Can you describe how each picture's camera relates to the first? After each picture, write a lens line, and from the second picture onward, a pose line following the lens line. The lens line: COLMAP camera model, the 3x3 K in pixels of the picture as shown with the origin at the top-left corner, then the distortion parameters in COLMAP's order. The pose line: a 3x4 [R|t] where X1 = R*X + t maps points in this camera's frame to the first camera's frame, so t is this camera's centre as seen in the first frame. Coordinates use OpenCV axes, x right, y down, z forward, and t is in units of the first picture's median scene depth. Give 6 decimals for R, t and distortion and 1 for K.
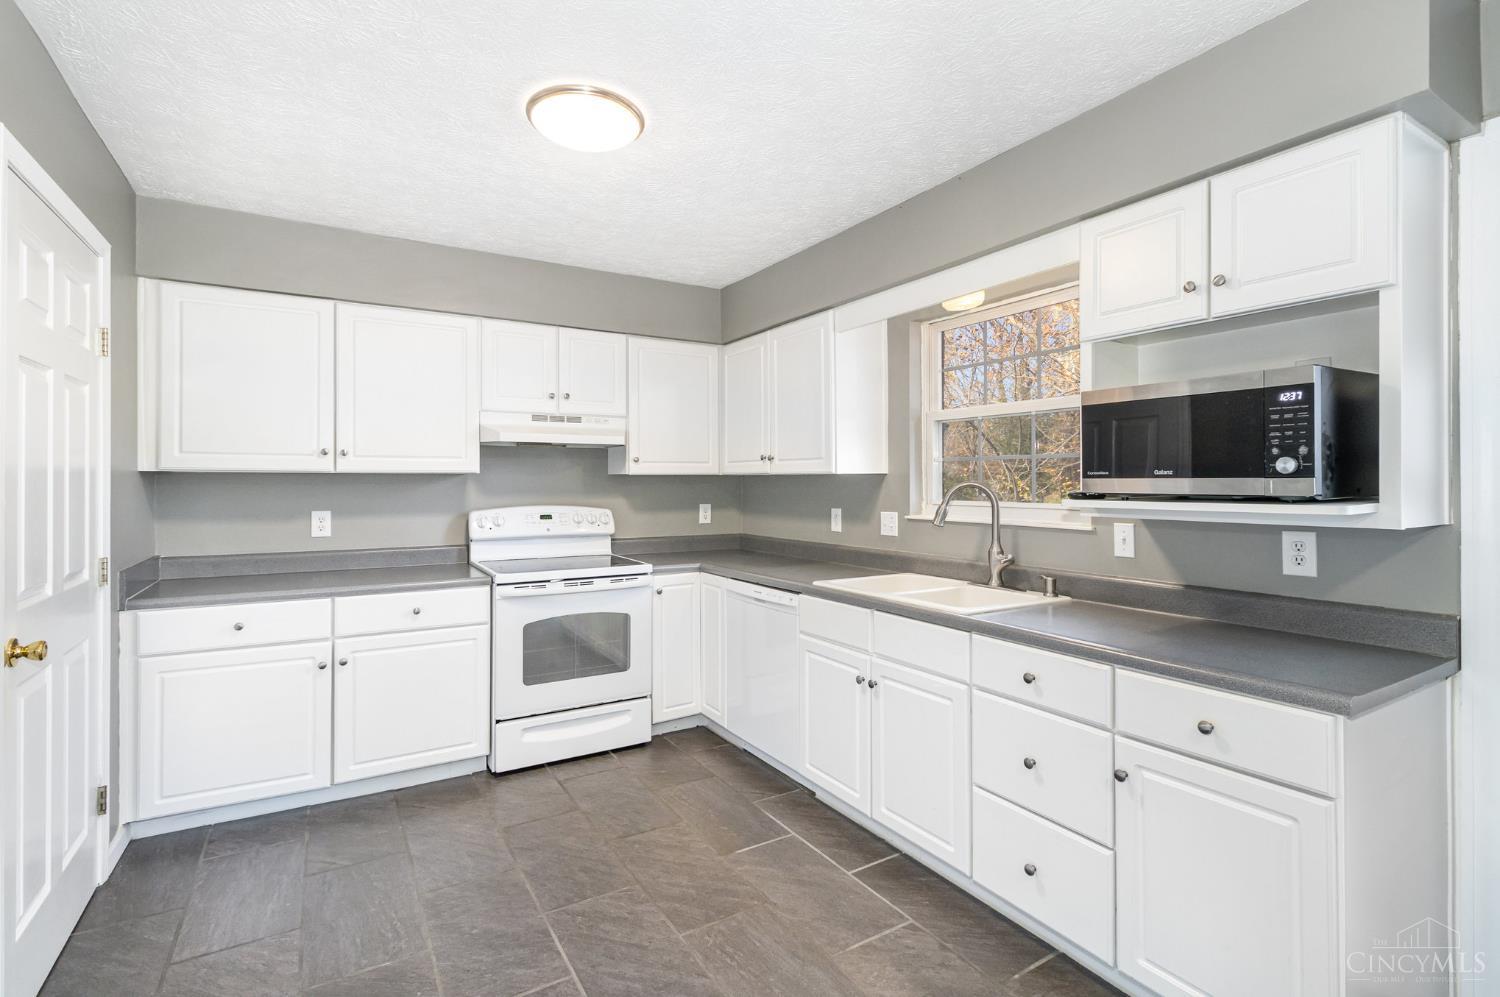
lens RADIAL K [[701.5, 0, 745.8], [0, 701.5, 480.8], [0, 0, 1]] dist [0.004006, -0.000867]
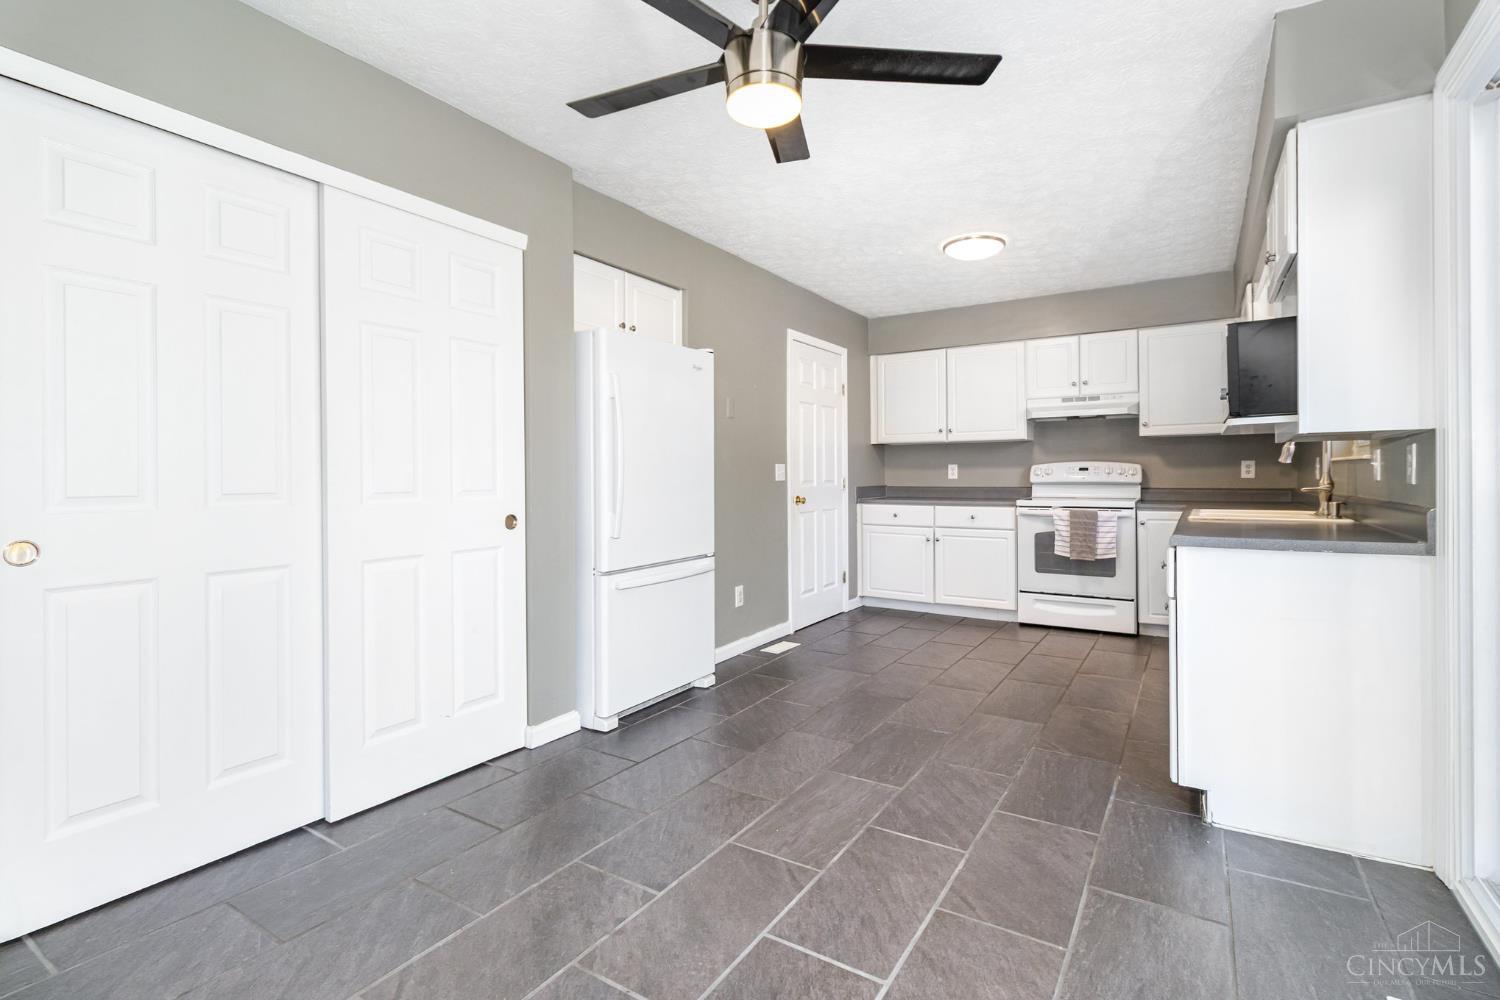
lens RADIAL K [[701.5, 0, 758.0], [0, 701.5, 472.2], [0, 0, 1]] dist [0.004006, -0.000867]
pose [[0.450521, -0.006307, -0.892743, 0.801854], [0.007411, 0.999967, -0.003325, 0.067912], [0.892735, -0.005118, 0.450553, -0.259370]]
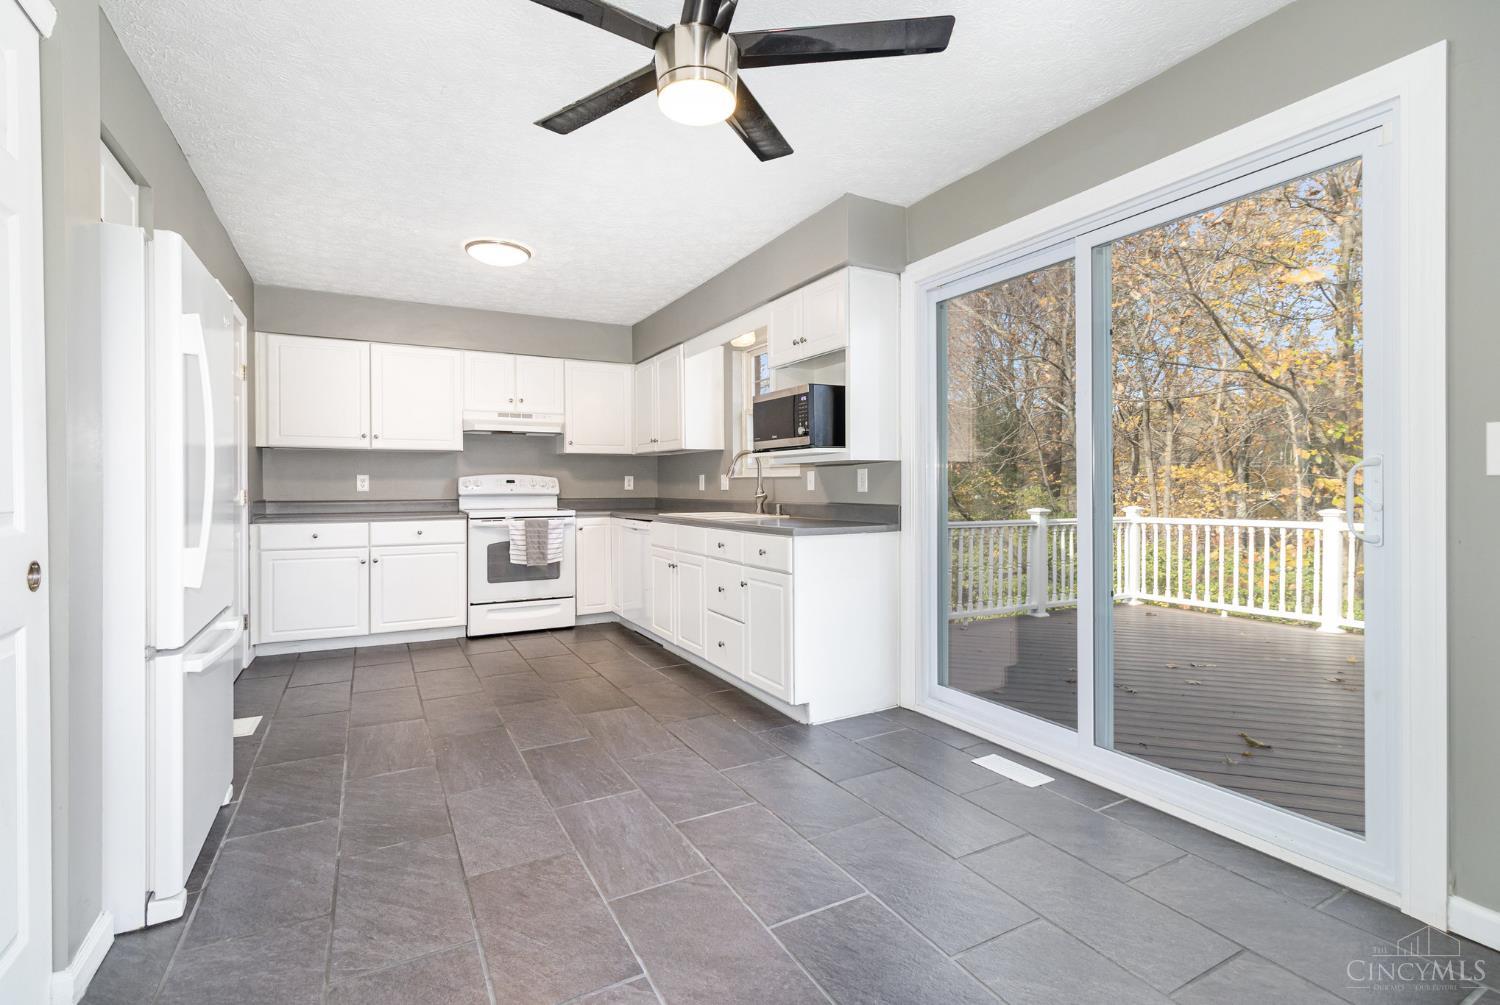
lens RADIAL K [[701.5, 0, 758.9], [0, 701.5, 488.4], [0, 0, 1]] dist [0.004006, -0.000867]
pose [[0.999367, -0.002100, -0.035503, 0.349288], [0.002325, 0.999977, 0.006311, 0.068426], [0.035489, -0.006389, 0.999350, -0.558676]]
